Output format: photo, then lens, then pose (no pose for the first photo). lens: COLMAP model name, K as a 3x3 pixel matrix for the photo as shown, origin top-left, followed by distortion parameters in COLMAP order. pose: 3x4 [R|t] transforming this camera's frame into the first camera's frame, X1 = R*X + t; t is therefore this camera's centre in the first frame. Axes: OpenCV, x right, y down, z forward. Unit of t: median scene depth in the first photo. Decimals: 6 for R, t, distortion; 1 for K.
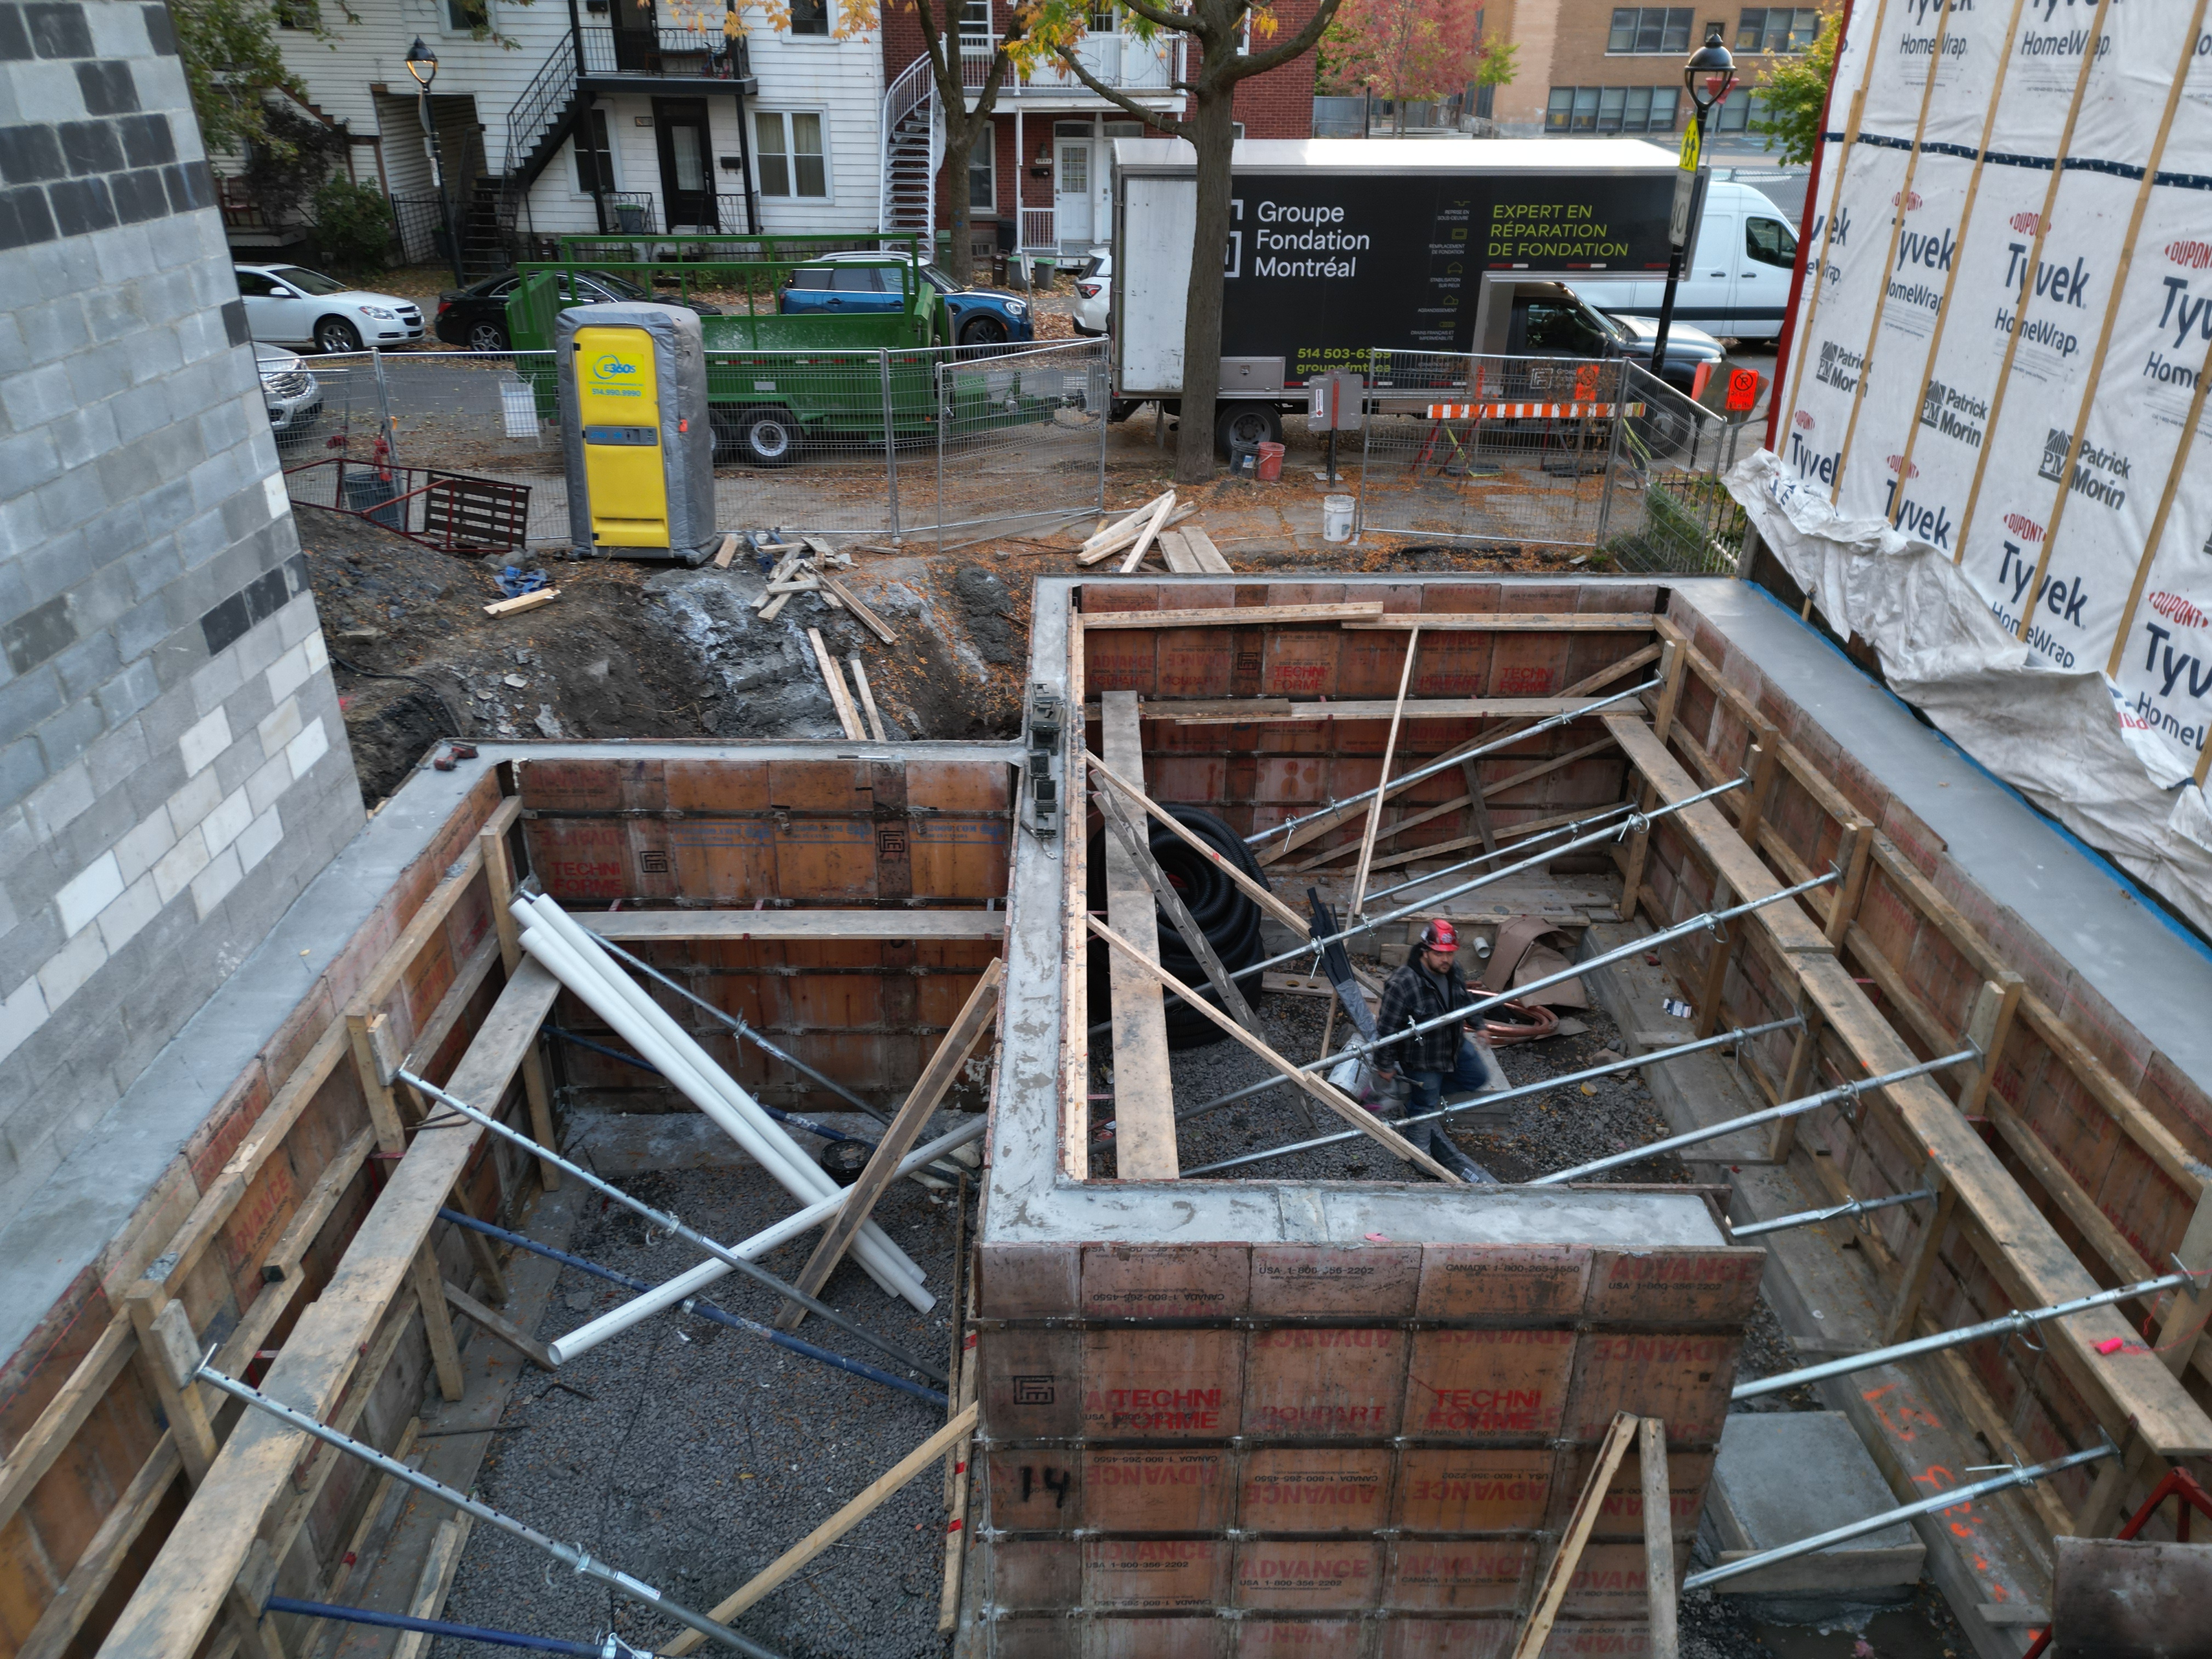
lens RADIAL K [[1557.7, 0, 1108.9], [0, 1557.7, 825.0], [0, 0, 1]] dist [0.062727, -0.000785]
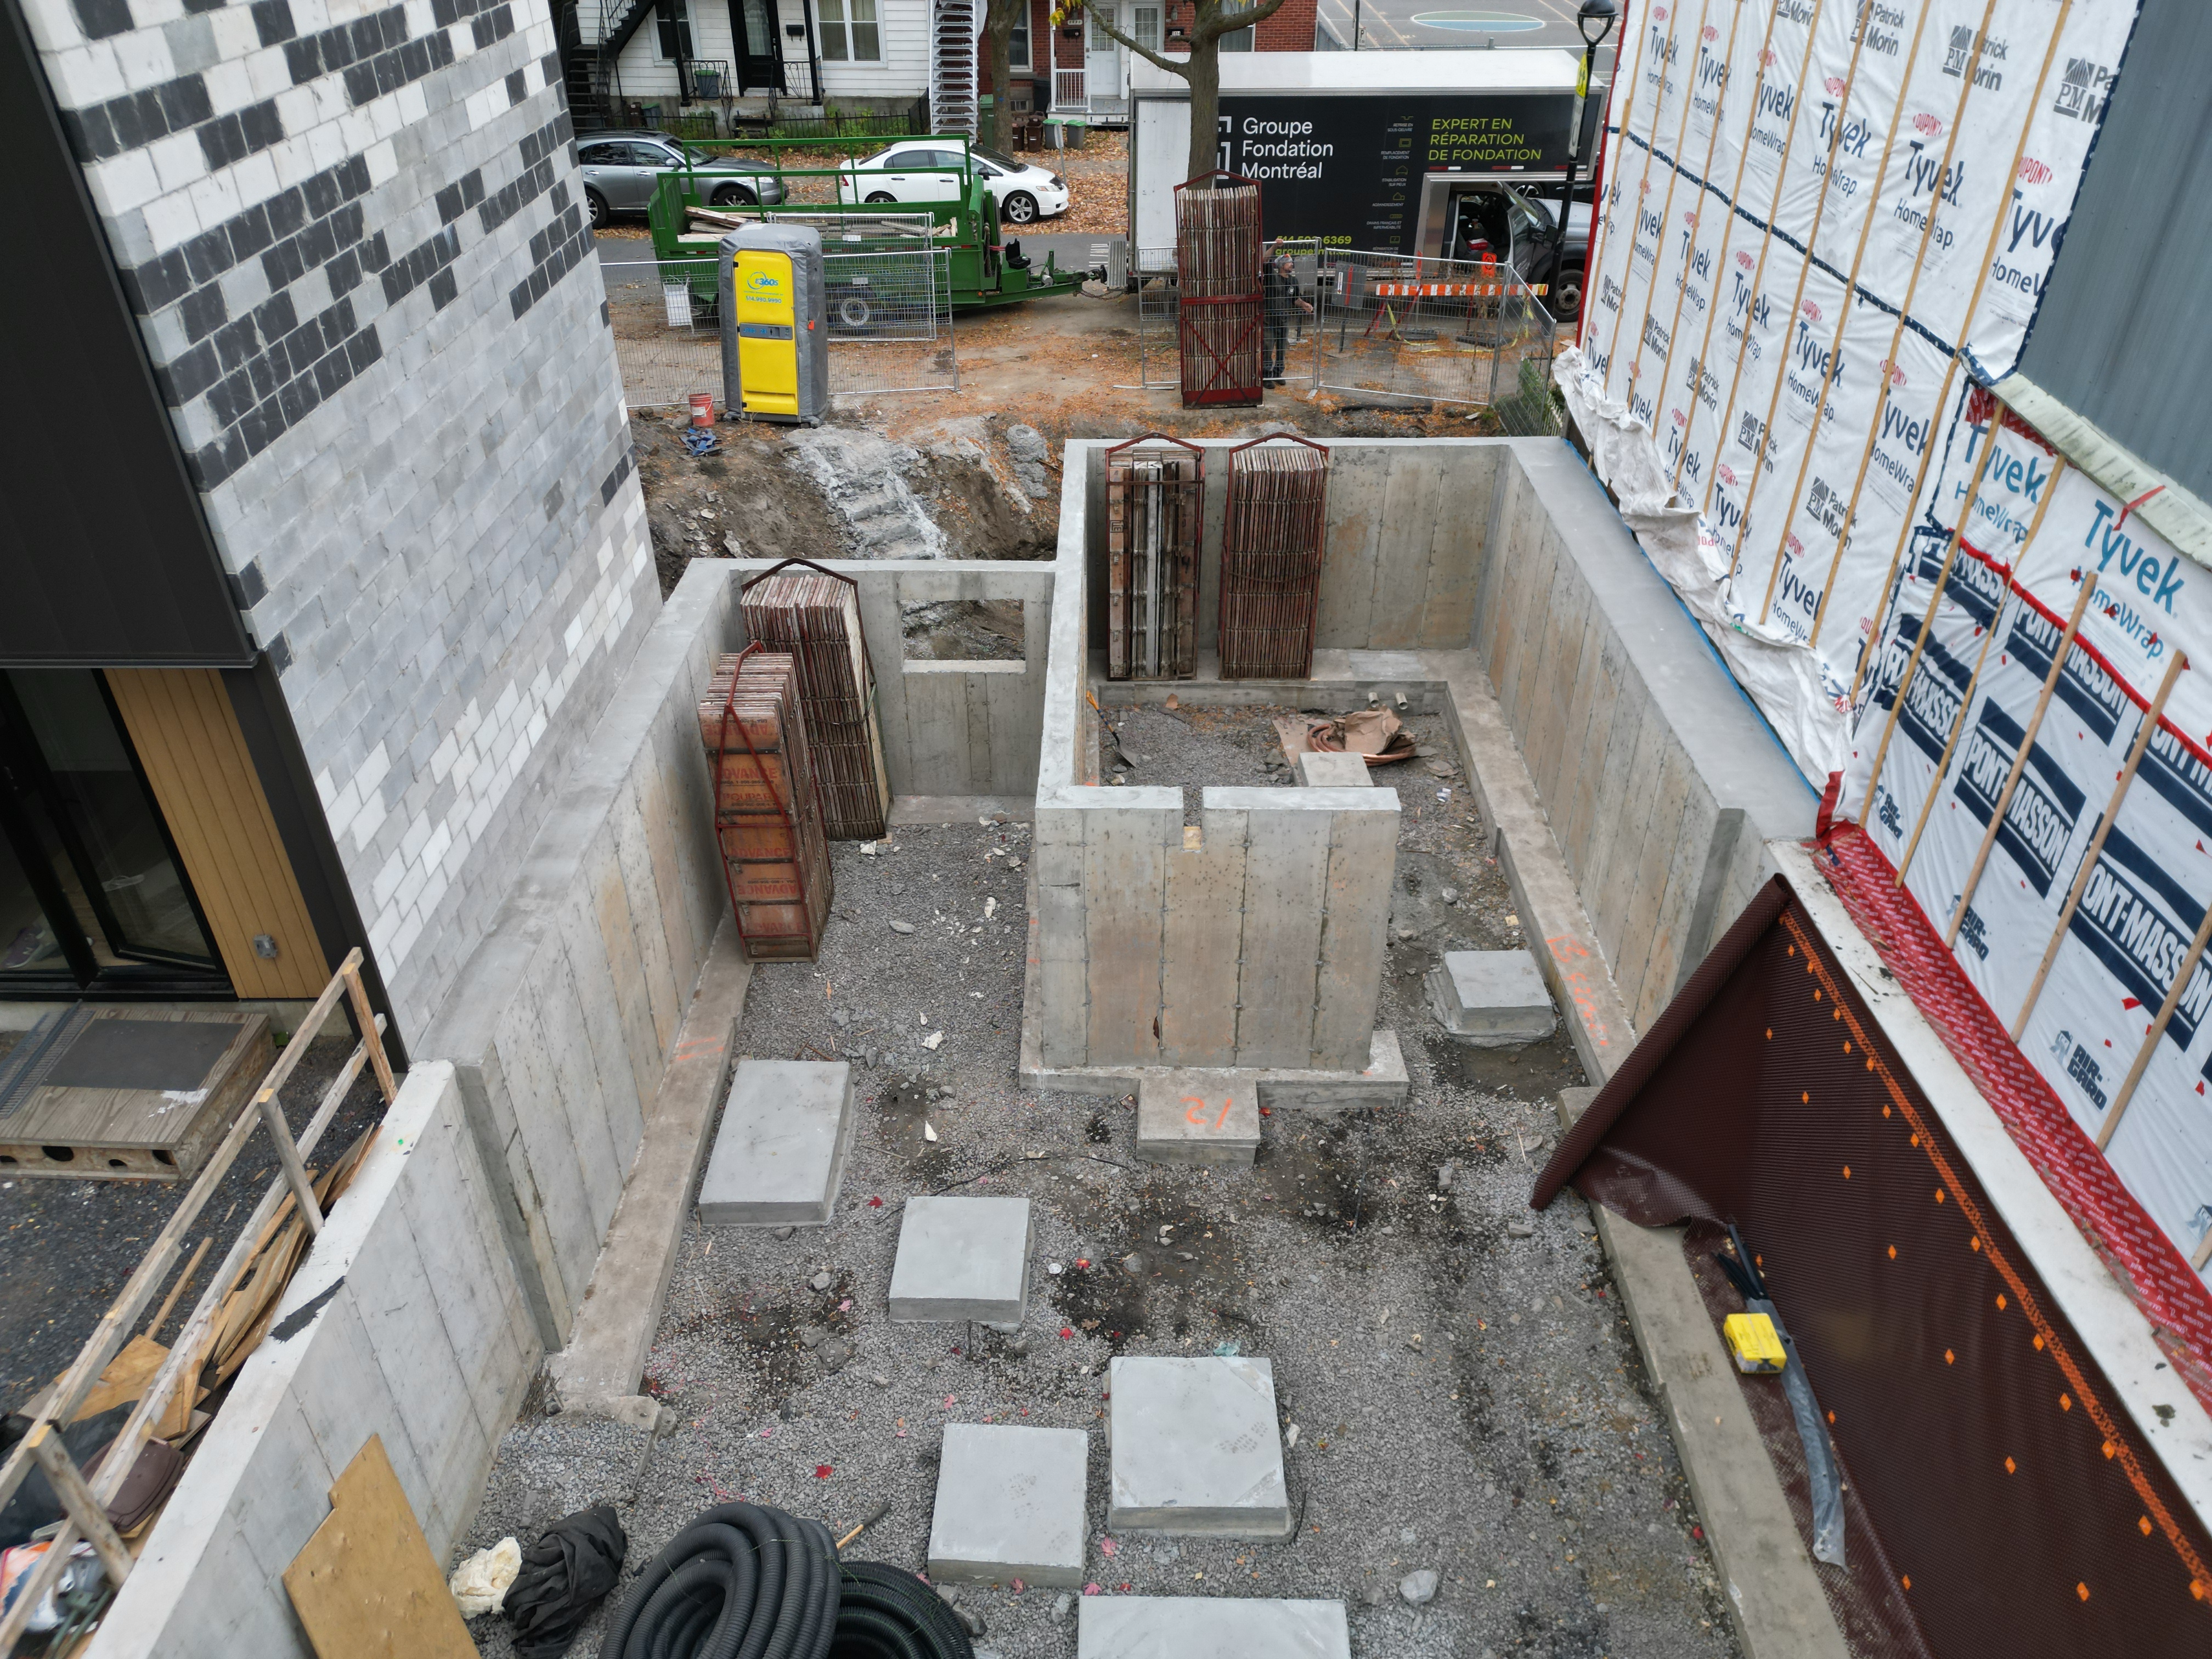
lens RADIAL K [[1557.7, 0, 1087.8], [0, 1557.7, 823.7], [0, 0, 1]] dist [0.062727, -0.000785]
pose [[0.999336, 0.004496, -0.036170, 0.021153], [-0.000329, 0.993434, 0.114403, 0.020606], [0.036446, -0.114316, 0.992776, -0.353513]]
